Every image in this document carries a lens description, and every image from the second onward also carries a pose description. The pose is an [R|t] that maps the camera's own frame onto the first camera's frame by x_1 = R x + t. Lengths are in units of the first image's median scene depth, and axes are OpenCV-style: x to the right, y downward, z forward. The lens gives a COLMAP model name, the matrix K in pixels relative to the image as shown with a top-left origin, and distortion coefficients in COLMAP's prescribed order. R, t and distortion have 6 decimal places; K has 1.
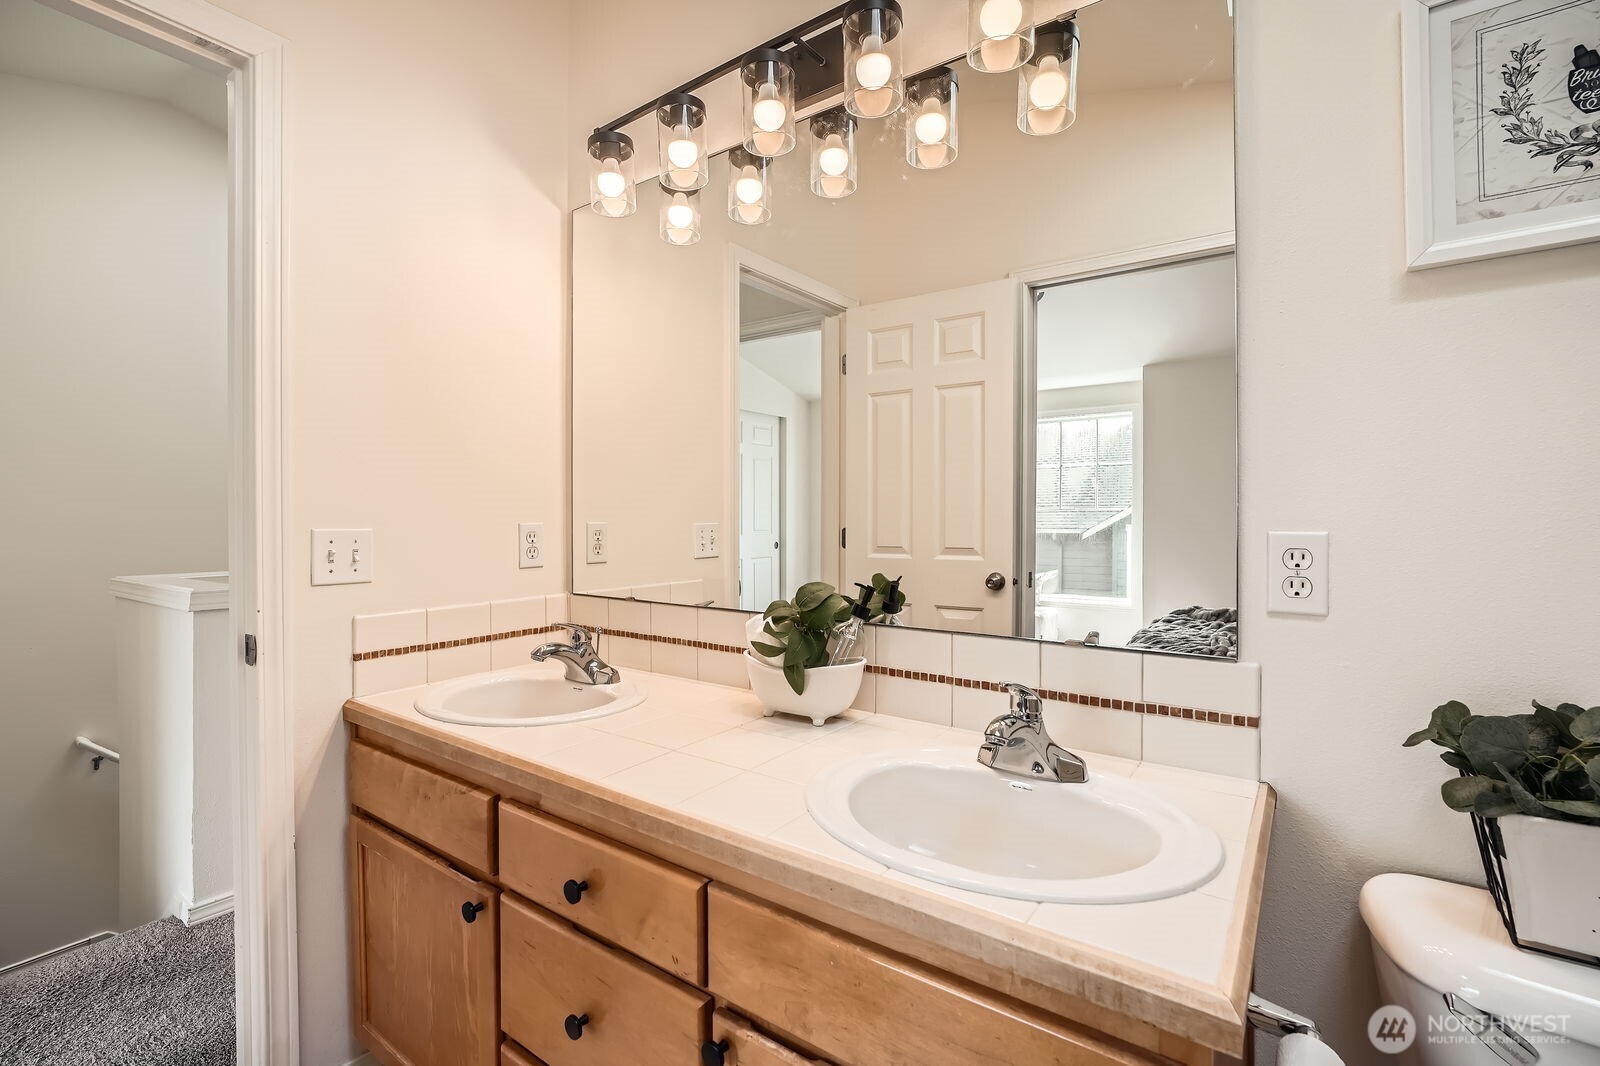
lens RADIAL K [[724.0, 0, 785.3], [0, 724.0, 516.3], [0, 0, 1]] dist [-0.008648, -0.000010]
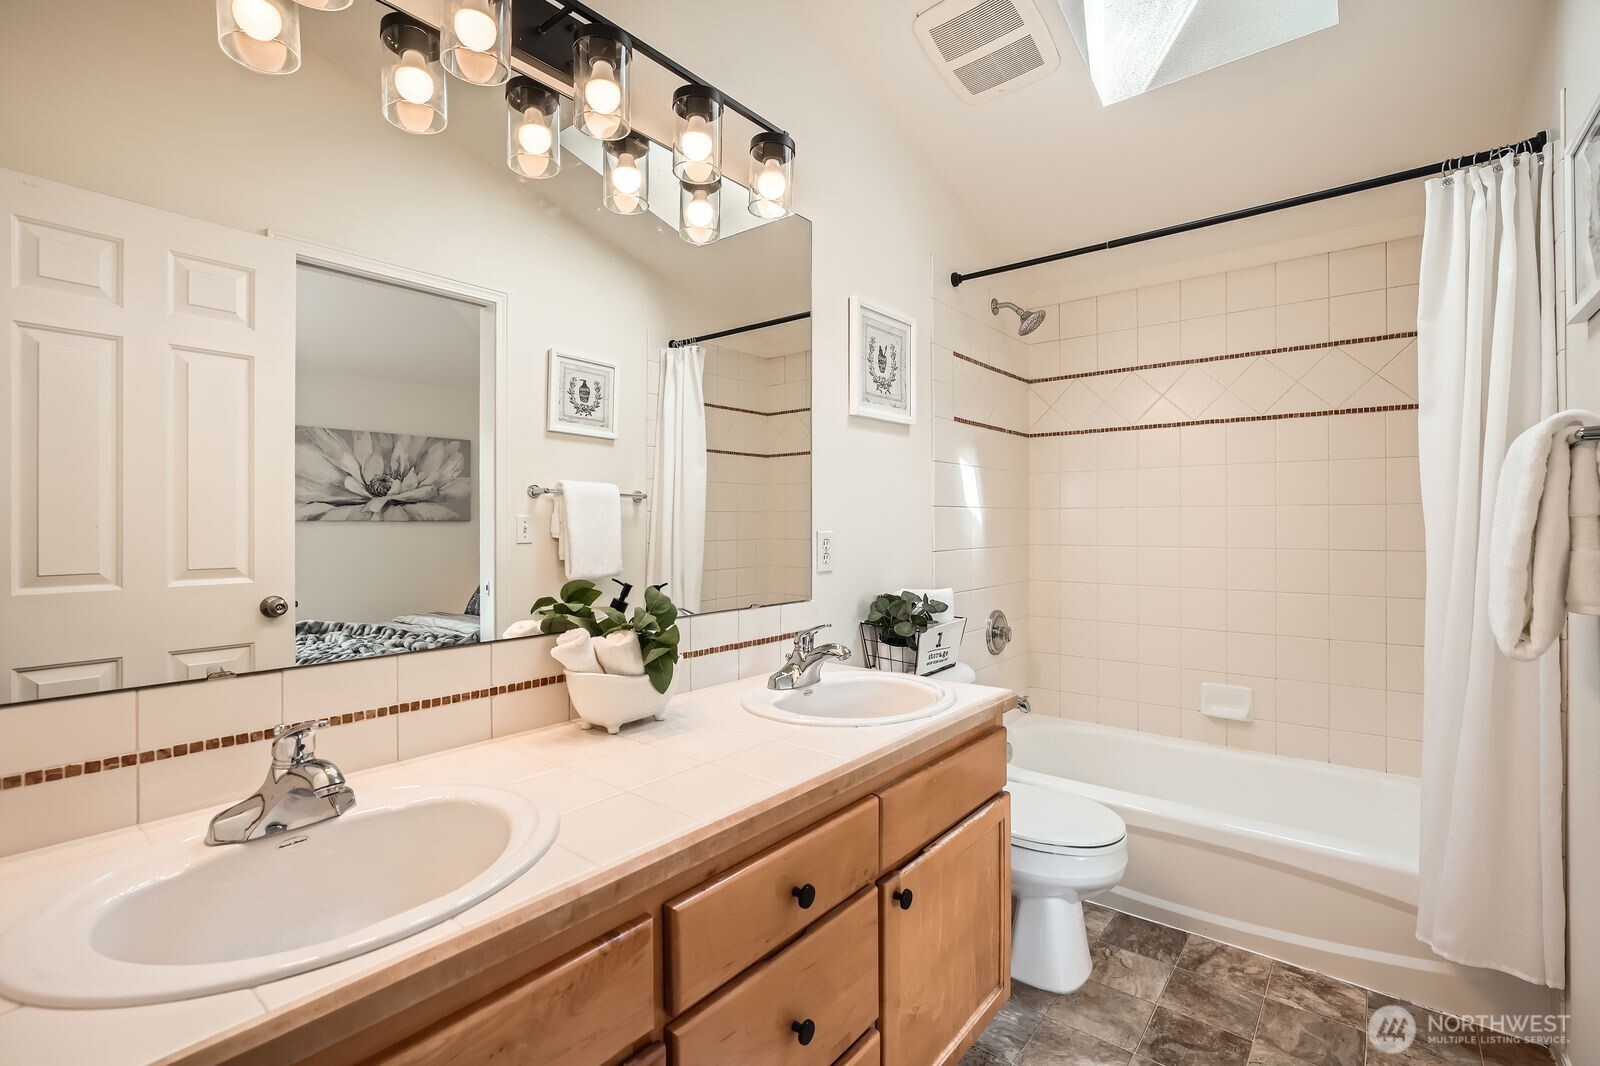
lens RADIAL K [[724.0, 0, 789.7], [0, 724.0, 533.0], [0, 0, 1]] dist [-0.008648, -0.000010]
pose [[0.055715, -0.010121, 0.998395, -1.041942], [0.004300, 0.999942, 0.009897, 0.004470], [-0.998437, 0.003742, 0.055755, 0.778418]]
